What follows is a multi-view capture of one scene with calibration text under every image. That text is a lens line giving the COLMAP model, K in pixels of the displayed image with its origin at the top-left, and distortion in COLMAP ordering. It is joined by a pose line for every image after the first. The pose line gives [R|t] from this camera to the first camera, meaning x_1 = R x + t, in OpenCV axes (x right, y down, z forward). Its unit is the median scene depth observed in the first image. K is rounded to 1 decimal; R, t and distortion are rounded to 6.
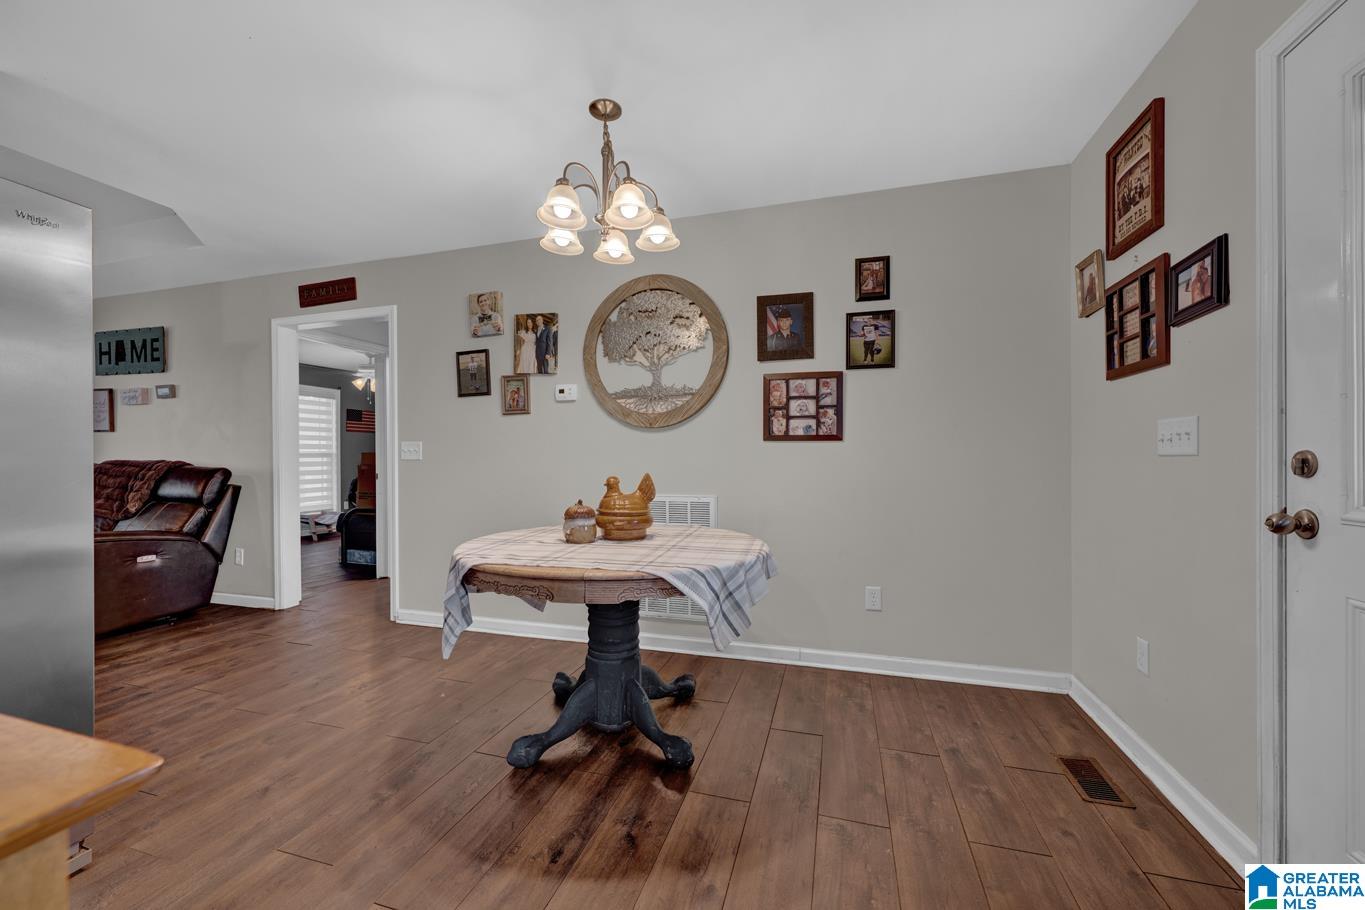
lens RADIAL K [[535.1, 0, 678.7], [0, 535.1, 458.9], [0, 0, 1]] dist [-0.000936, -0.000087]
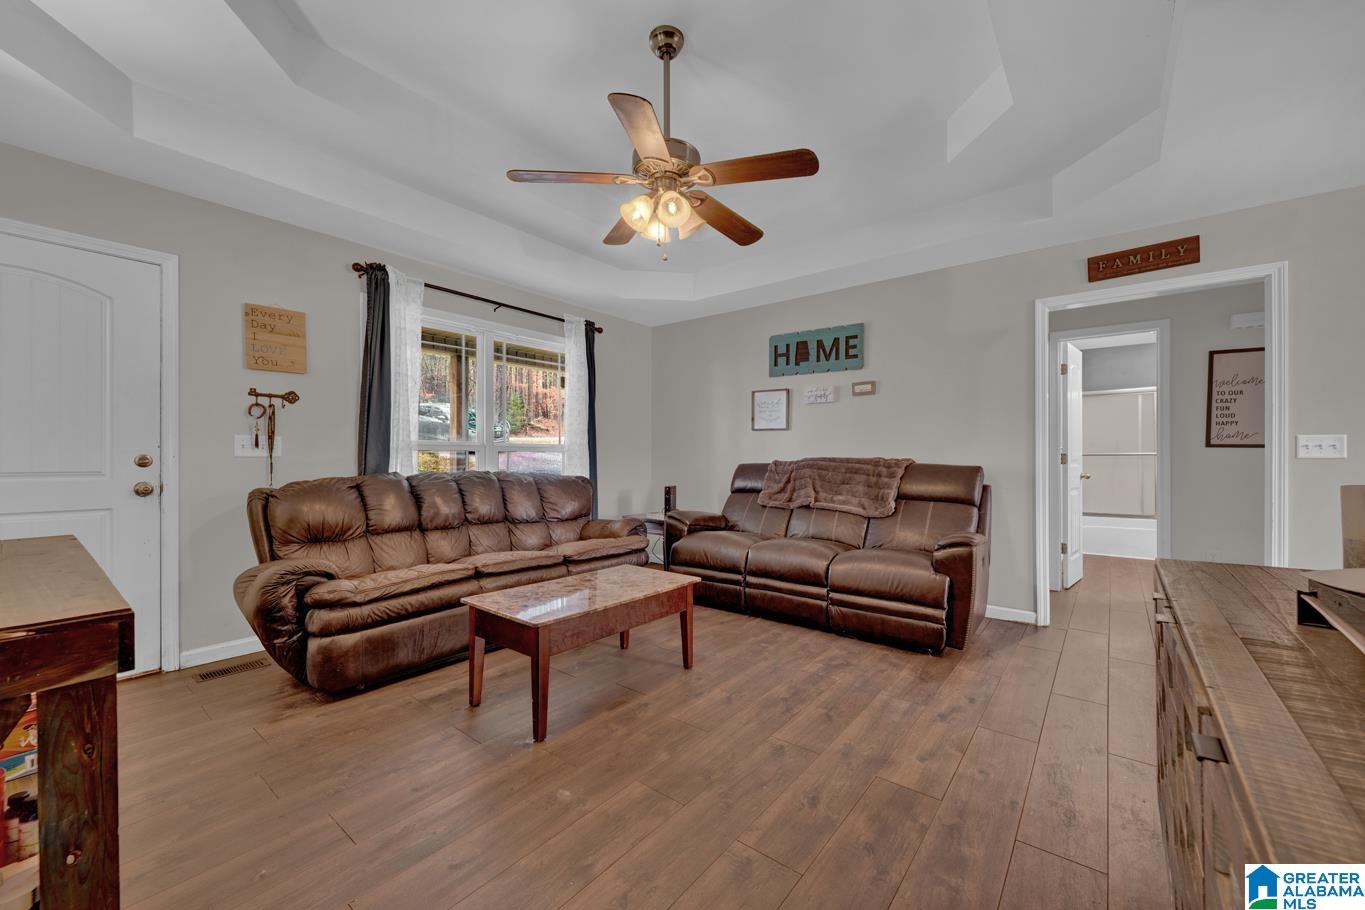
lens RADIAL K [[535.1, 0, 684.7], [0, 535.1, 455.4], [0, 0, 1]] dist [-0.000936, -0.000087]
pose [[0.932274, 0.000492, -0.361753, -0.908697], [-0.002696, 0.999981, -0.005588, 0.004090], [0.361743, 0.006185, 0.932257, -0.040003]]
